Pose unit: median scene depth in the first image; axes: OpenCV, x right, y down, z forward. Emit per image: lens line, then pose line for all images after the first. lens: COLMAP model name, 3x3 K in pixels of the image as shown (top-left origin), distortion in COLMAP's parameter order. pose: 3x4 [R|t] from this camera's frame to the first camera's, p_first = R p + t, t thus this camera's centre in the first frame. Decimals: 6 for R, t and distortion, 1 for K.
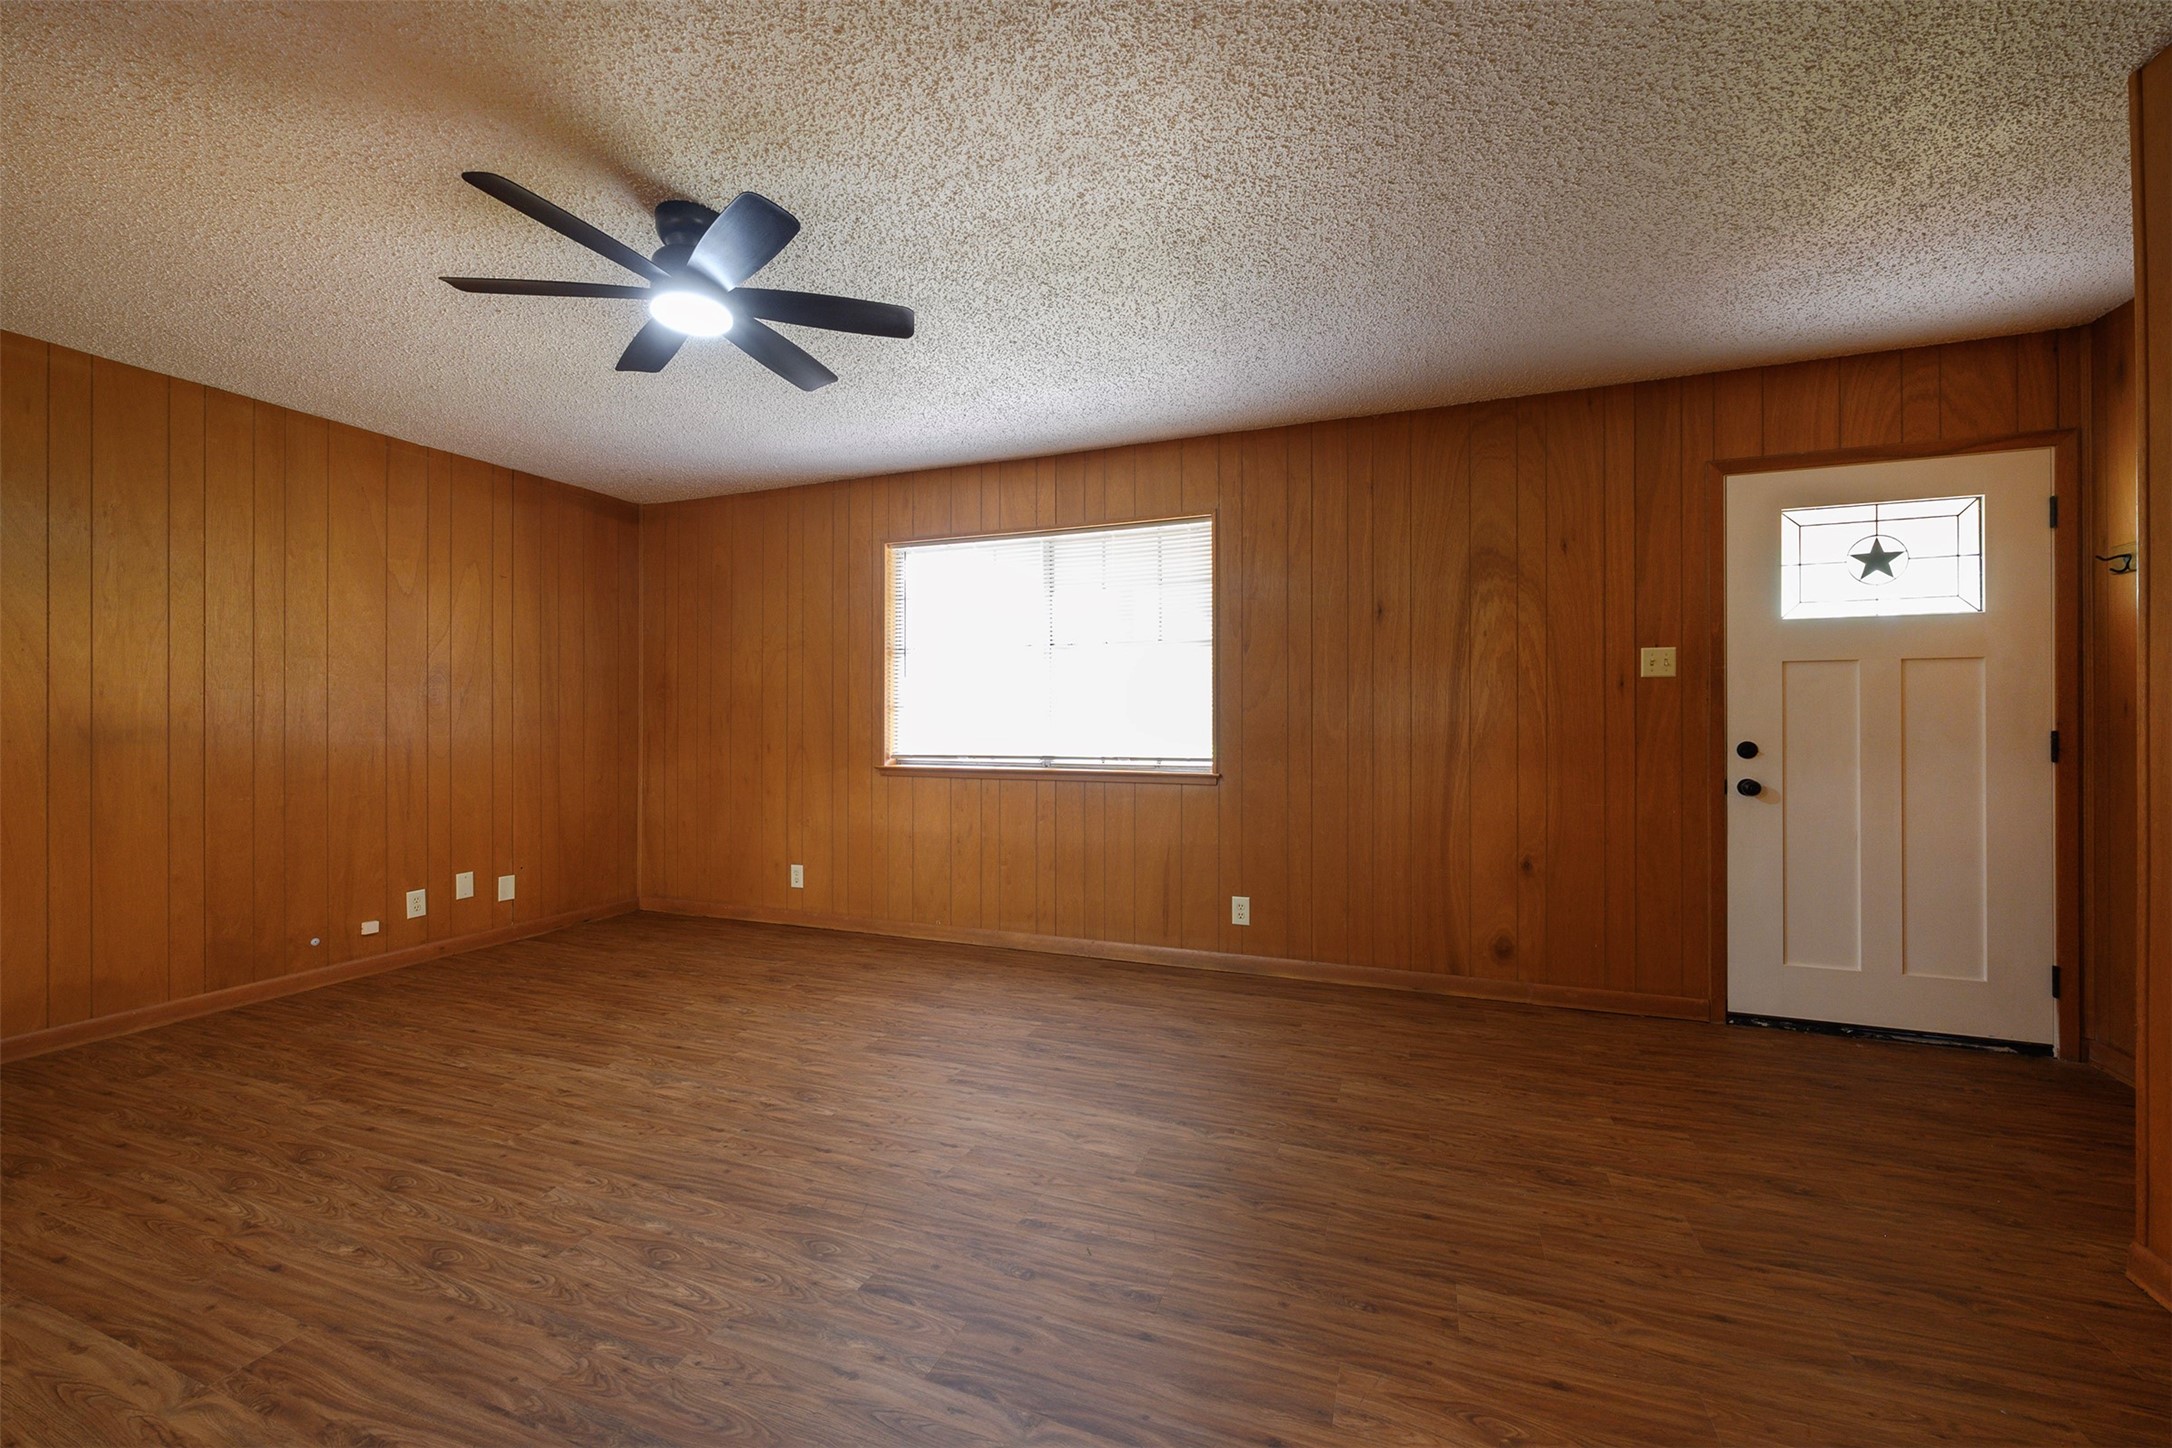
lens RADIAL K [[861.7, 0, 1080.8], [0, 861.7, 719.1], [0, 0, 1]] dist [-0.001706, -0.000431]
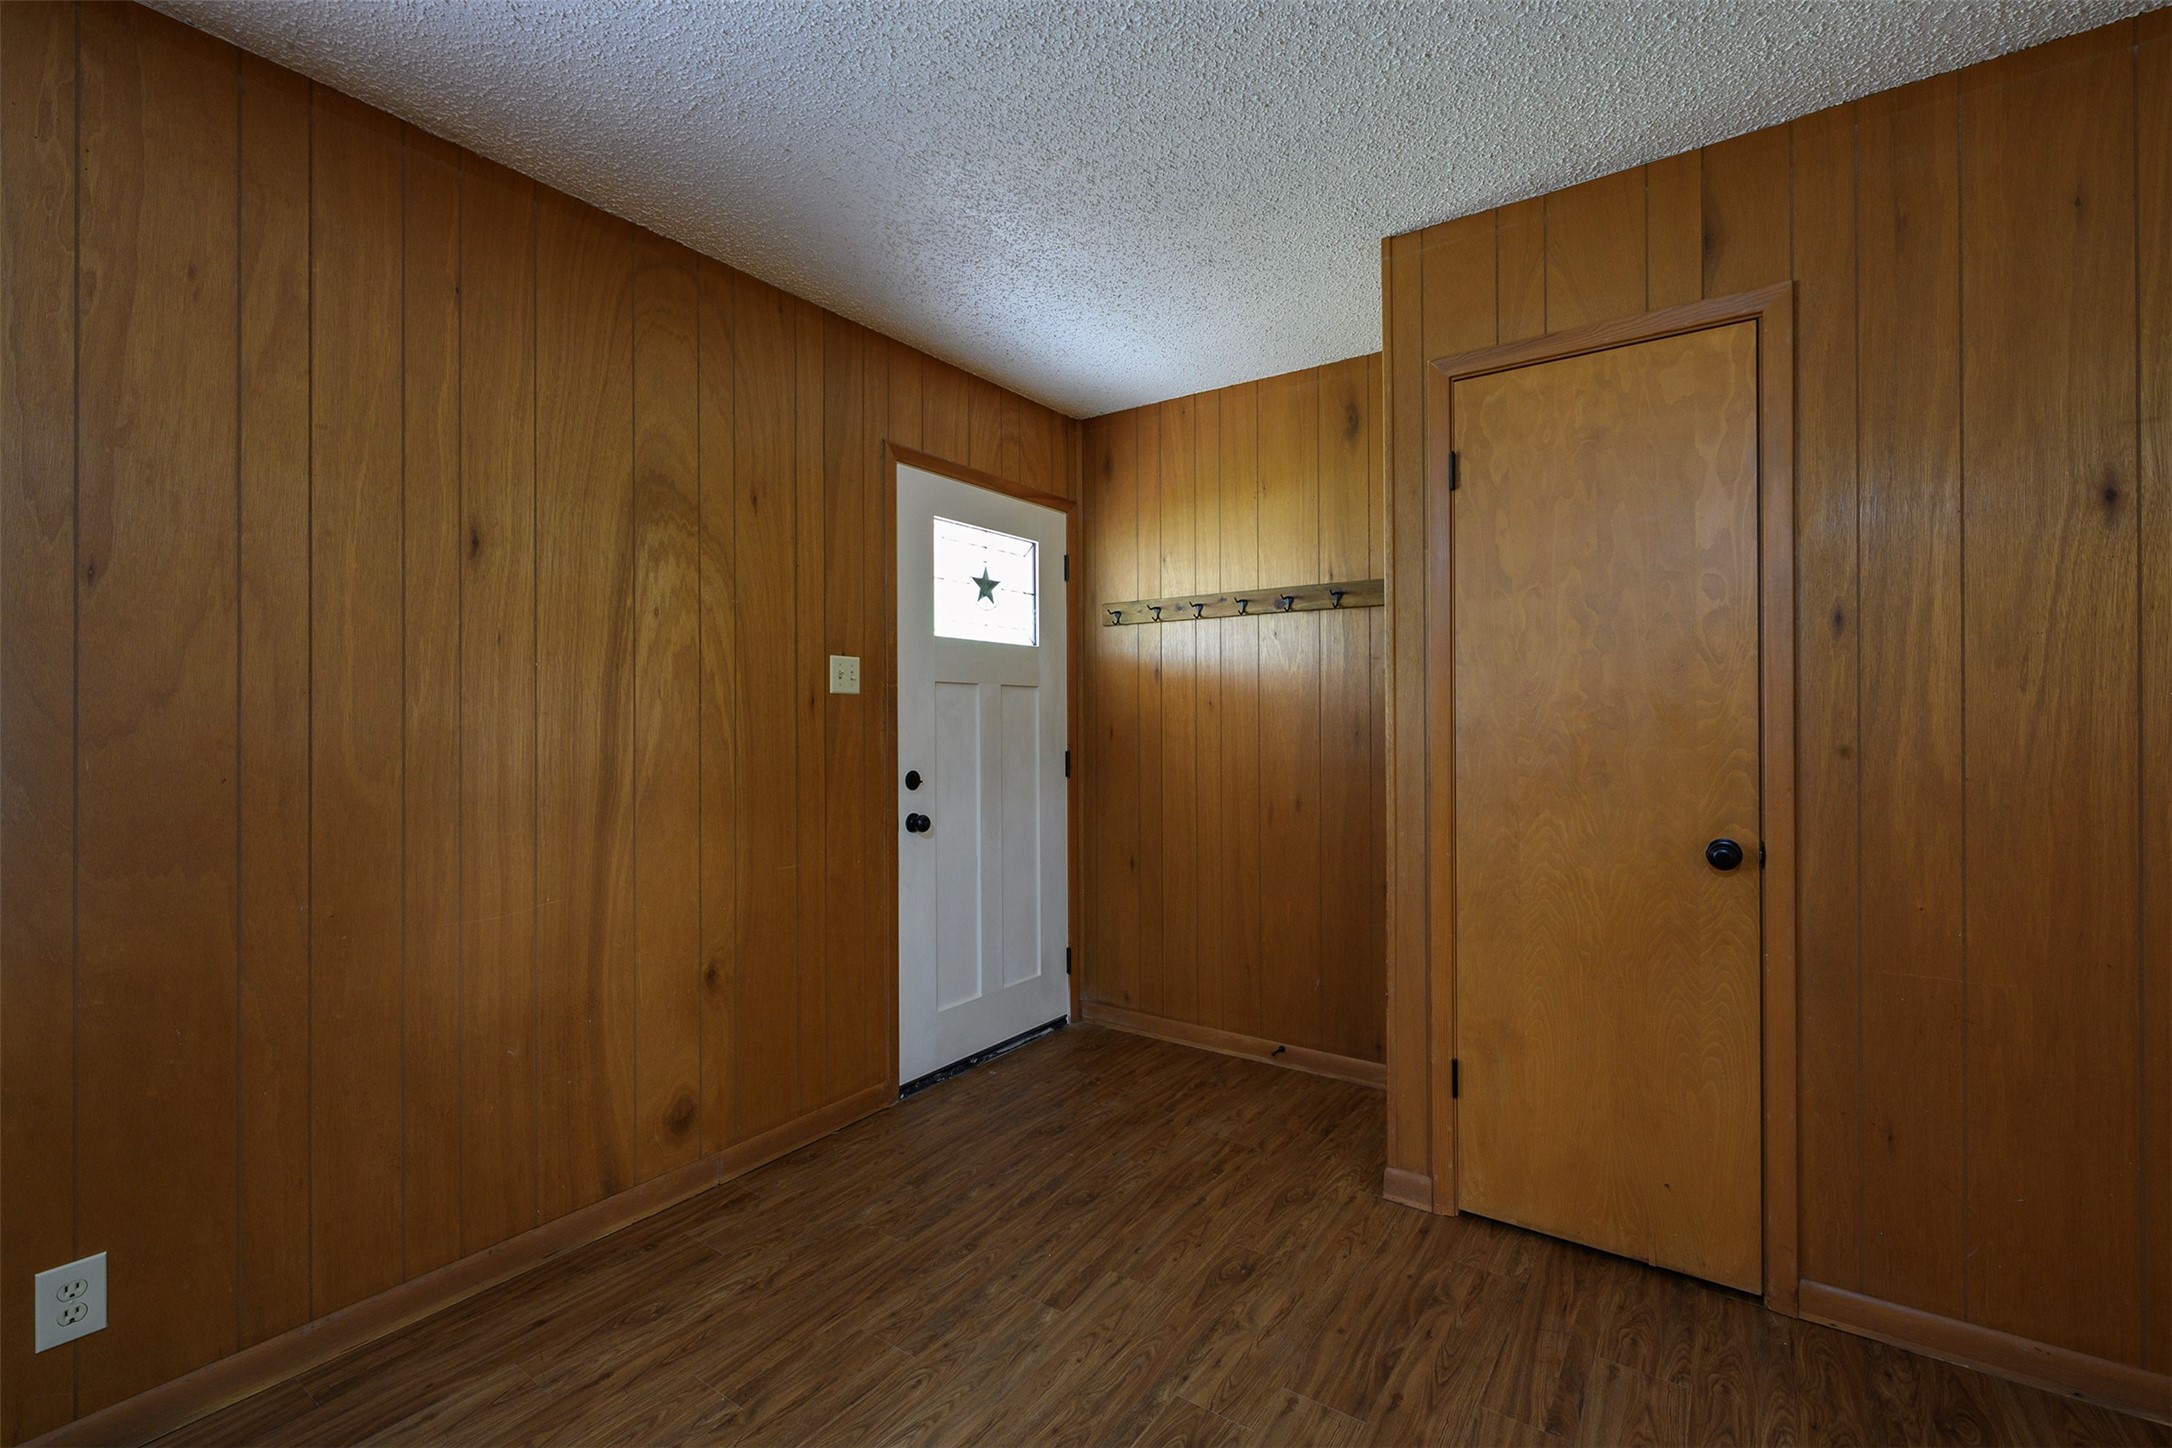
lens RADIAL K [[938.6, 0, 1106.2], [0, 938.6, 718.3], [0, 0, 1]] dist [-0.001616, 0.000426]
pose [[0.237297, 0.004790, 0.971425, -0.103806], [0.000208, 0.999988, -0.004981, -0.021098], [-0.971437, 0.001384, 0.237293, 0.542215]]
